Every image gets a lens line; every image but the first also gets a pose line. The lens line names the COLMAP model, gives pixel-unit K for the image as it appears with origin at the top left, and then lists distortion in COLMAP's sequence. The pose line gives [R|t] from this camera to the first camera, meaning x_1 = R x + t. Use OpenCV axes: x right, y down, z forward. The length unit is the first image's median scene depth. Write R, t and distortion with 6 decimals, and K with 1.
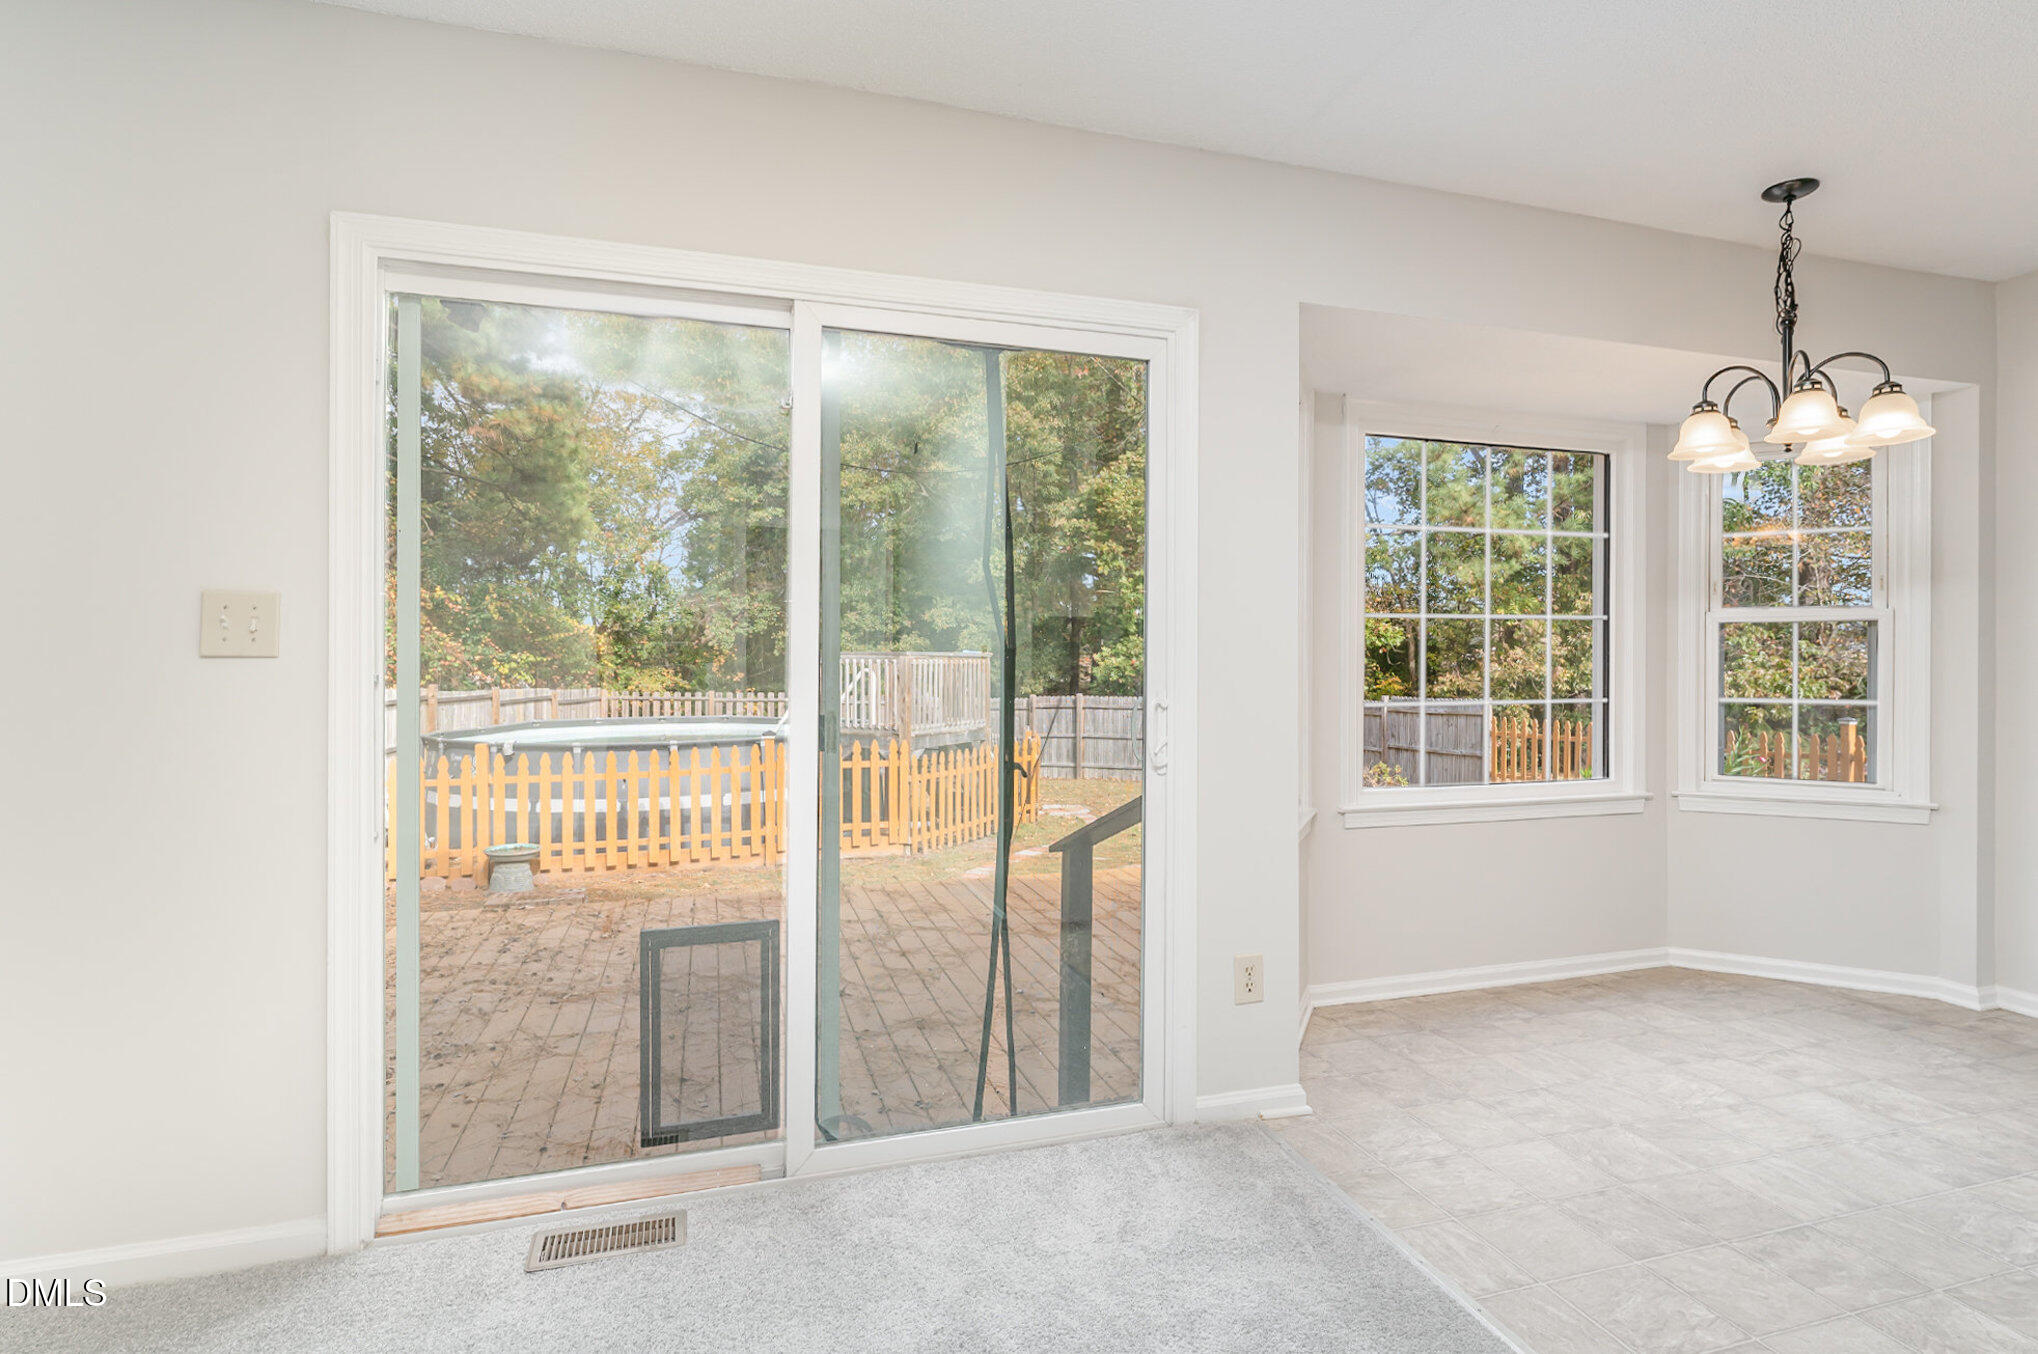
lens RADIAL K [[991.8, 0, 1003.7], [0, 991.8, 655.9], [0, 0, 1]] dist [-0.002740, -0.000102]
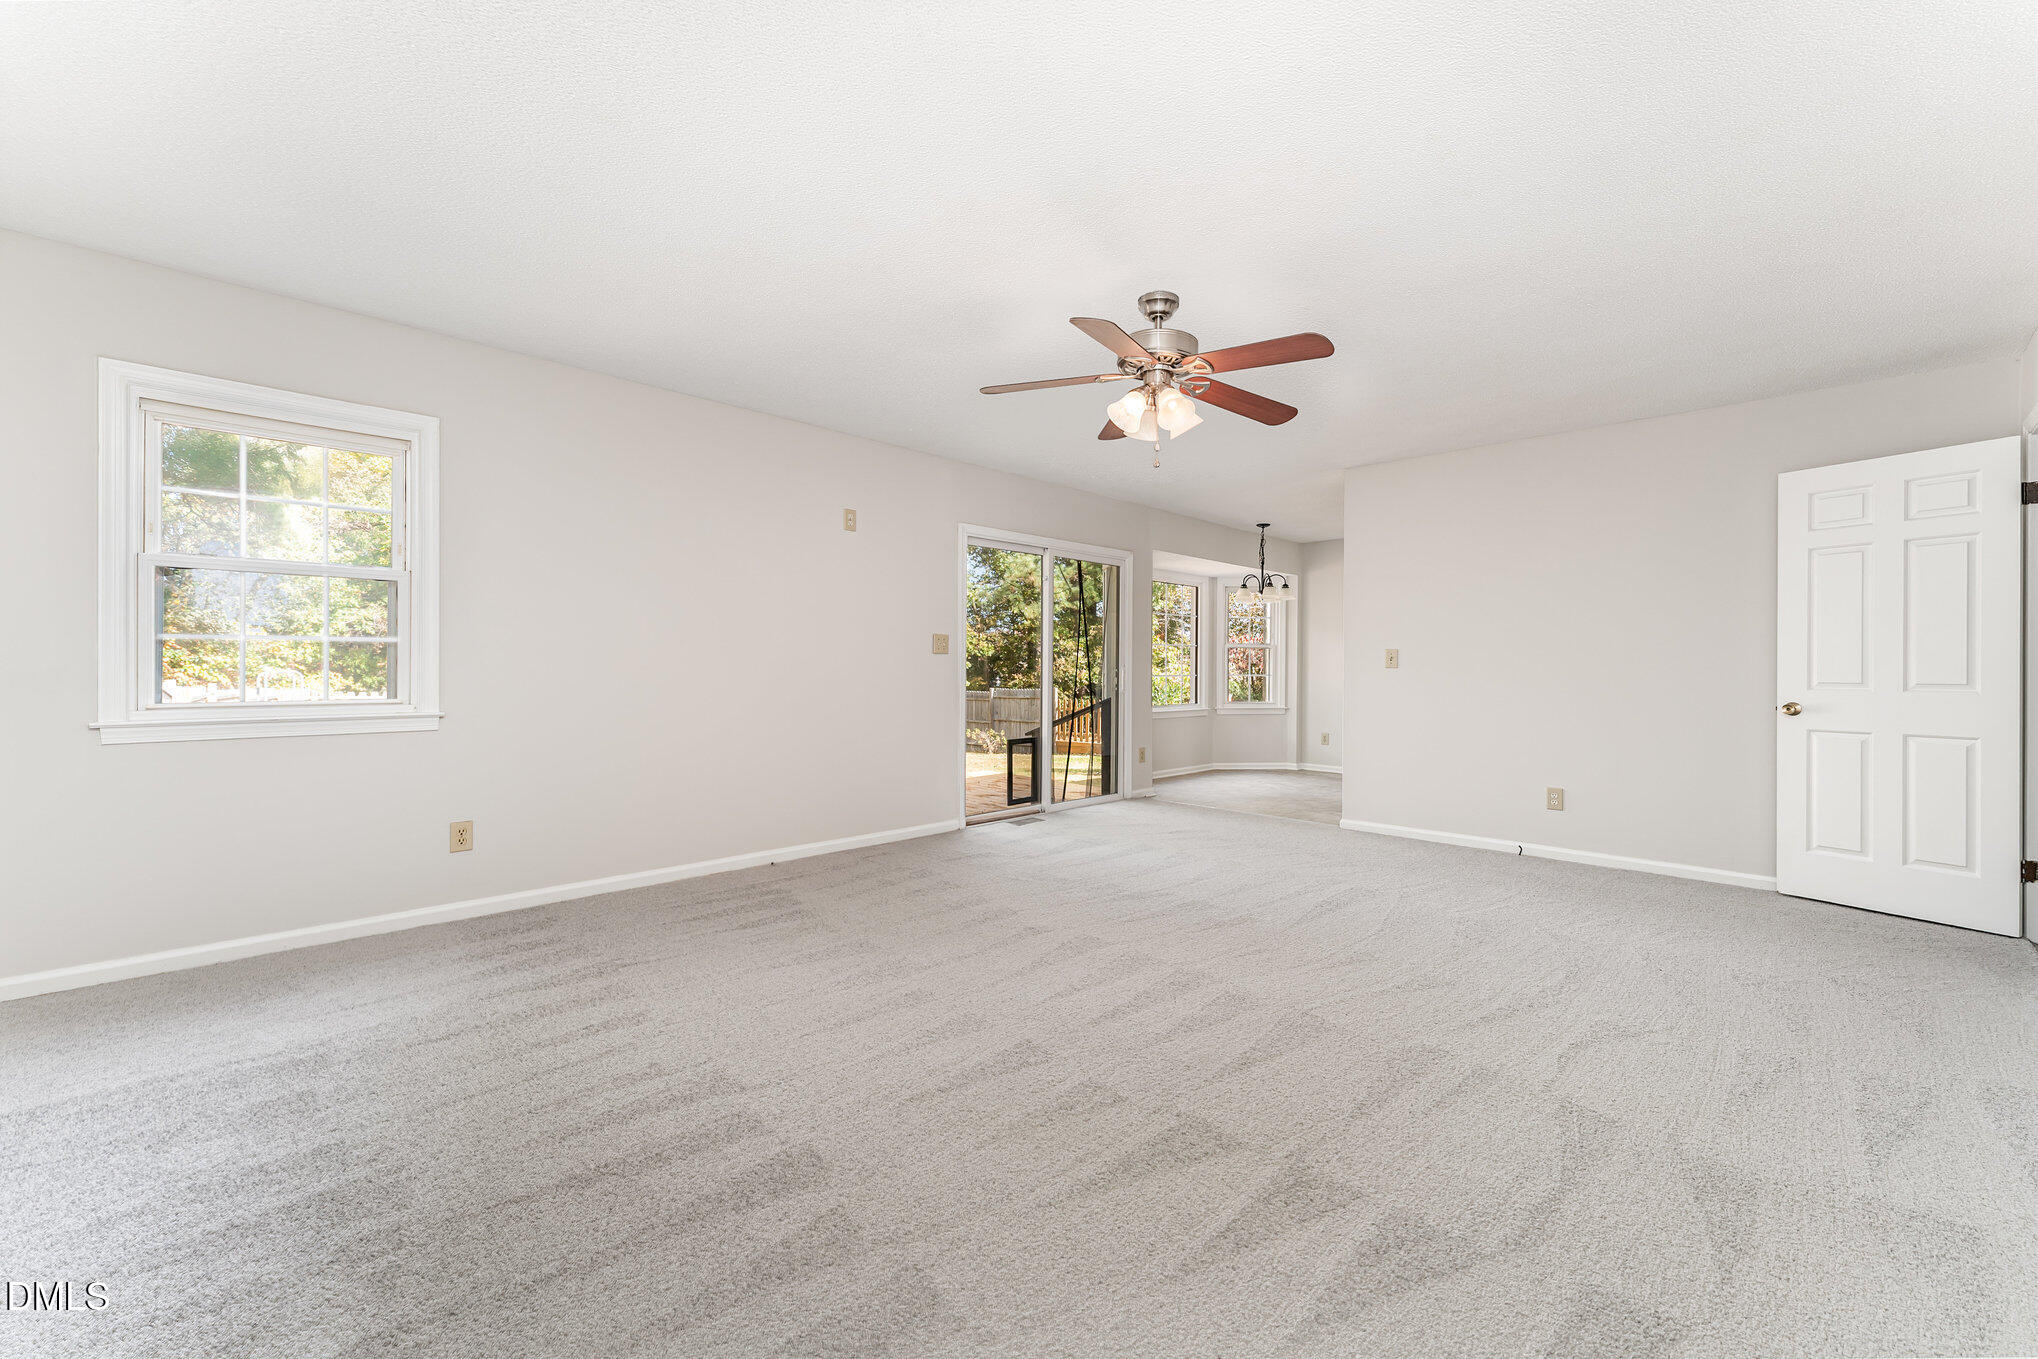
lens RADIAL K [[810.2, 0, 1018.1], [0, 810.2, 658.3], [0, 0, 1]] dist [0.000319, 0.000028]
pose [[0.881967, 0.009184, 0.471221, -0.360506], [-0.006218, 0.999950, -0.007851, 0.007077], [-0.471269, 0.003995, 0.881980, -0.305711]]
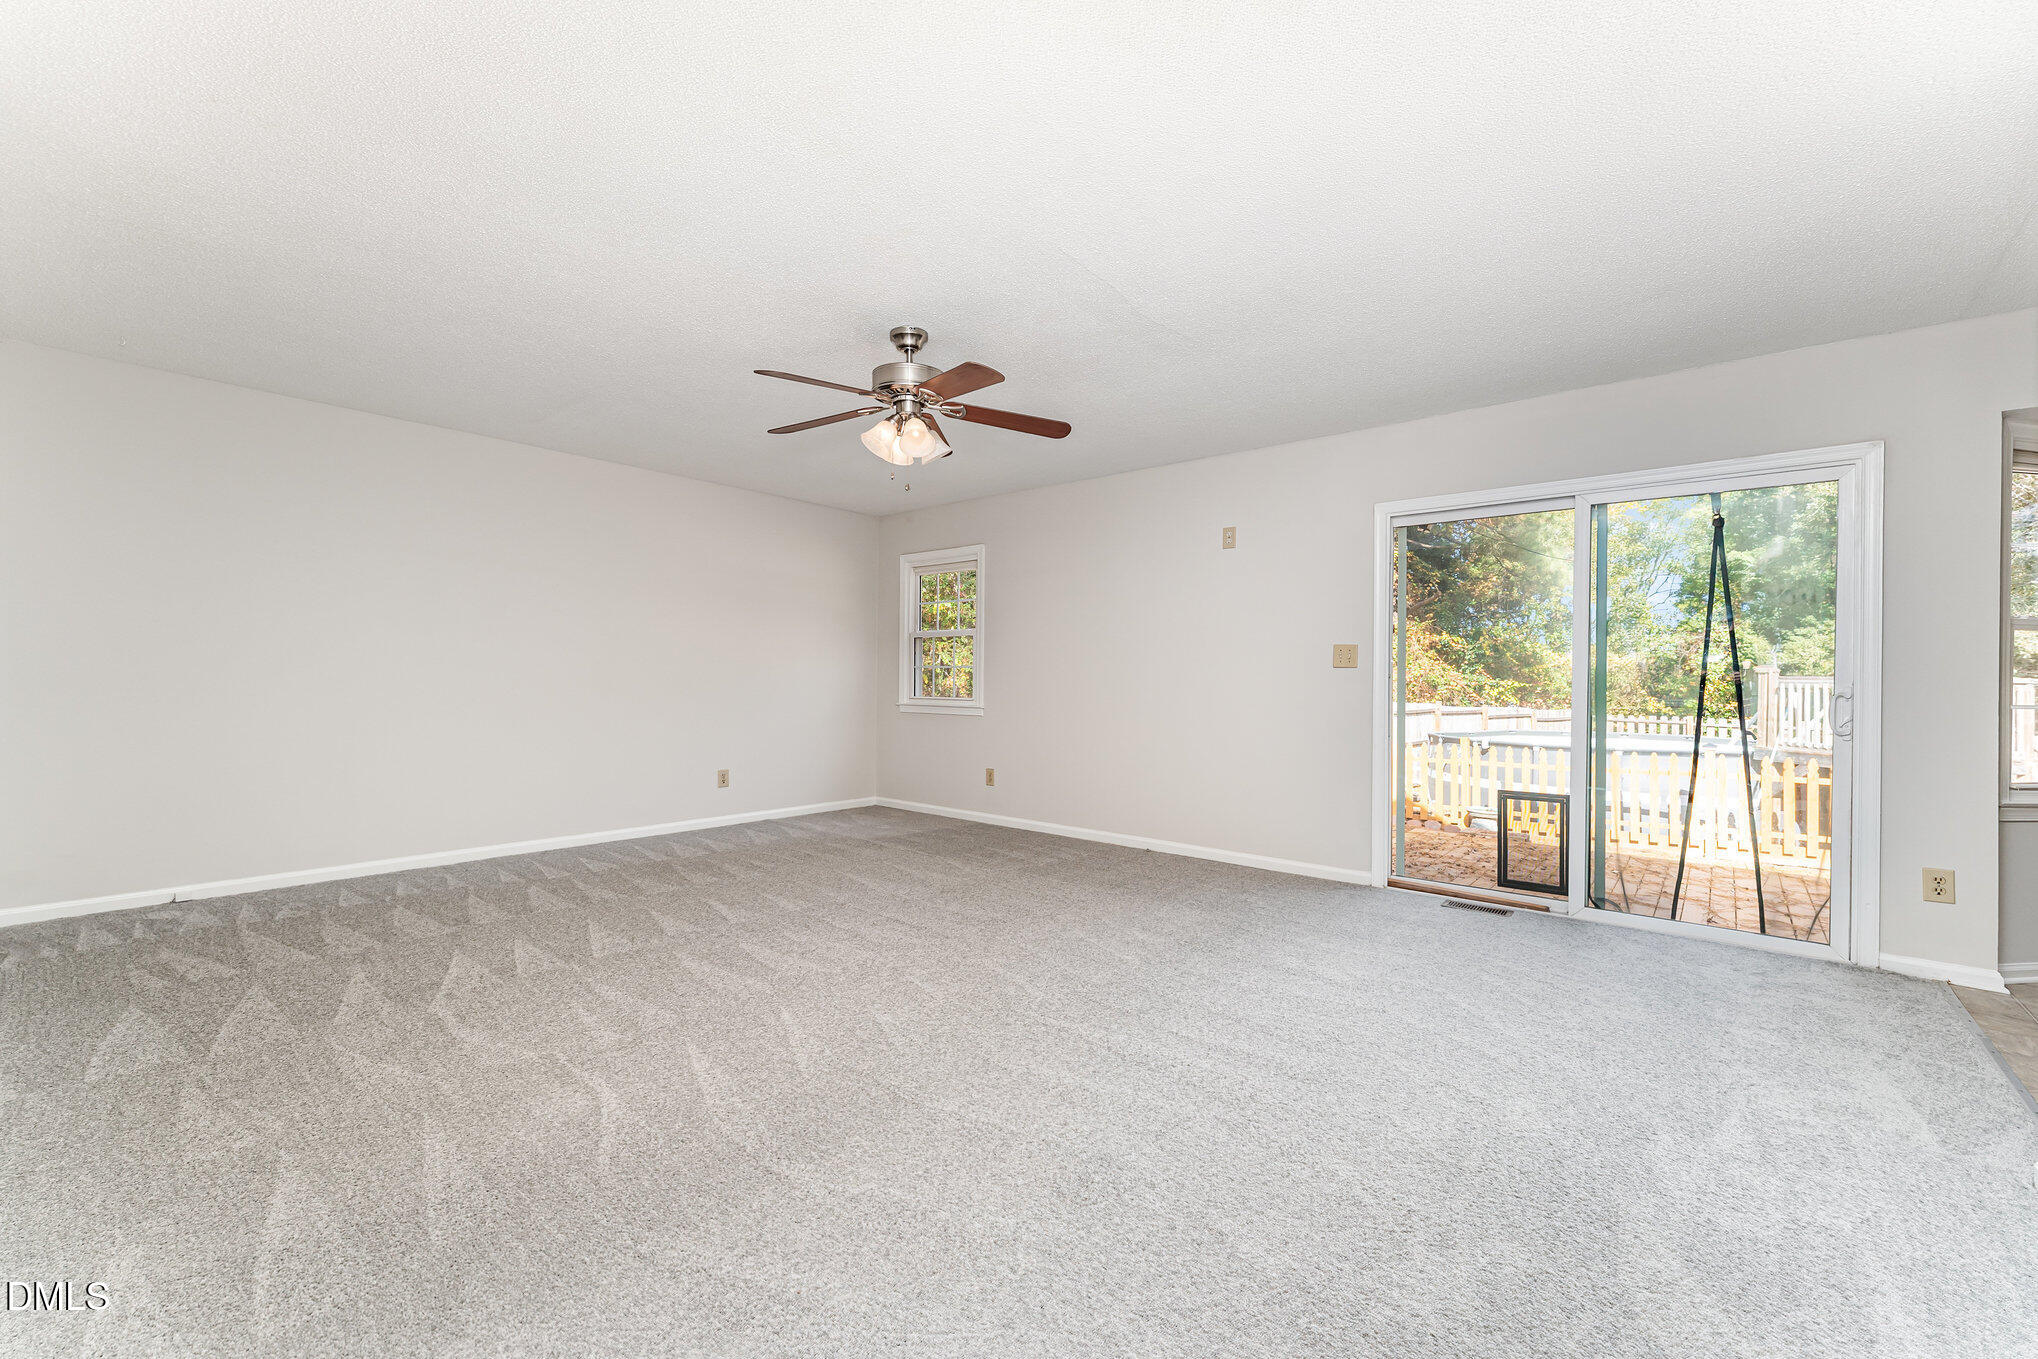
lens RADIAL K [[832.5, 0, 1019.0], [0, 832.5, 679.5], [0, 0, 1]] dist [0.002630, -0.000157]
pose [[0.540958, 0.003257, -0.841043, 0.142218], [-0.010029, 0.999946, -0.002579, 0.009858], [0.840990, 0.009830, 0.540962, -0.209366]]
